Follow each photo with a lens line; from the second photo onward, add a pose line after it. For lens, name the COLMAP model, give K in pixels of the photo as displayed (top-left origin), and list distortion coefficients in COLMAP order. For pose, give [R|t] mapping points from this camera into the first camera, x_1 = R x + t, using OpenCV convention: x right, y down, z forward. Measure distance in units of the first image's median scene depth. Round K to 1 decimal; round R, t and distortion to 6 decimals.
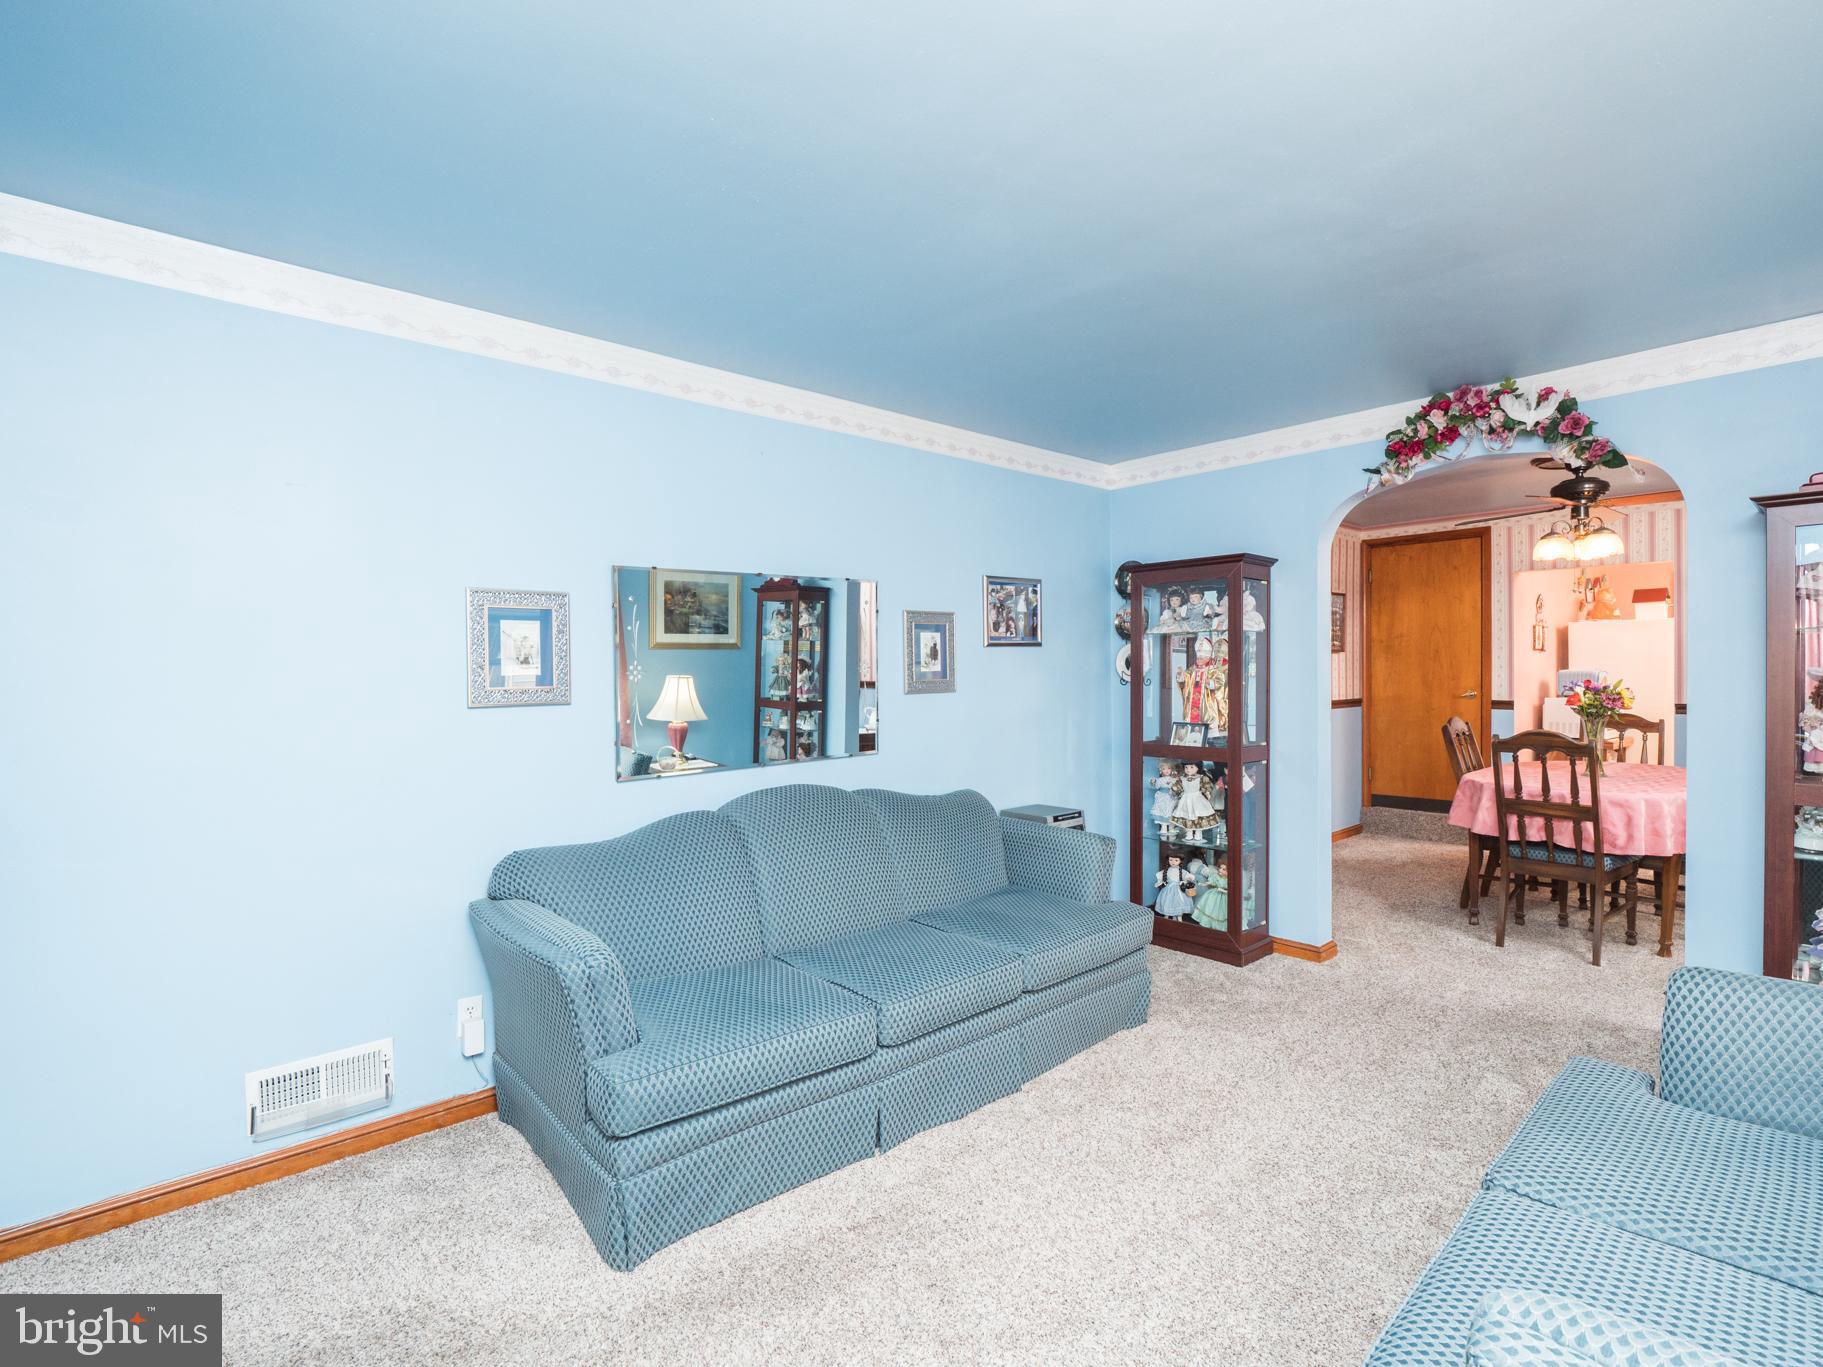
lens RADIAL K [[888.9, 0, 903.3], [0, 888.9, 676.3], [0, 0, 1]] dist [0.010592, -0.000154]
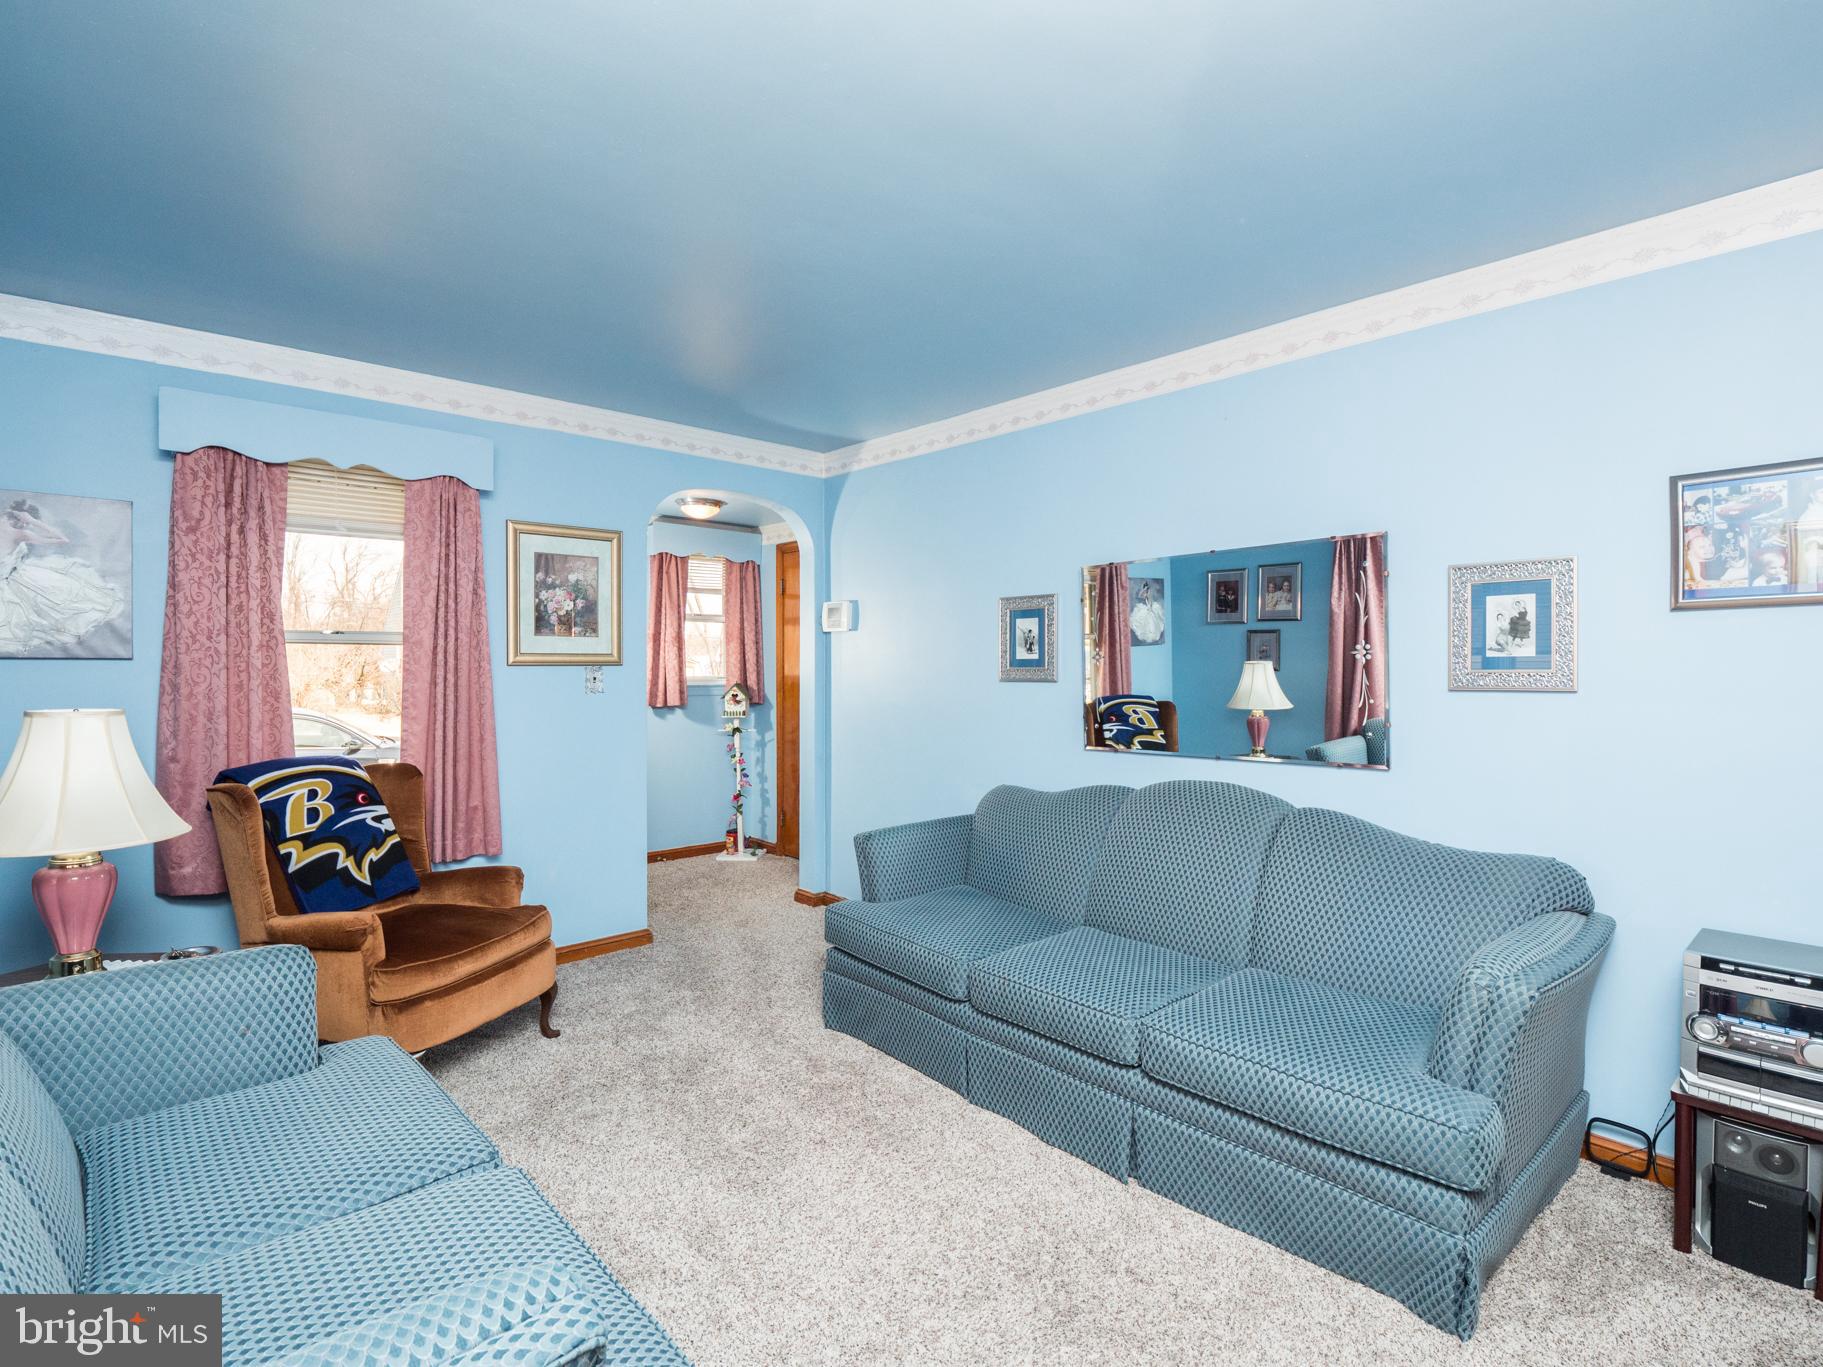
lens RADIAL K [[908.1, 0, 902.1], [0, 908.1, 670.6], [0, 0, 1]] dist [-0.003445, -0.000676]
pose [[-0.008939, 0.022836, -0.999699, 0.707141], [-0.003573, 0.999732, 0.022869, -0.009483], [0.999954, 0.003777, -0.008855, 0.606824]]
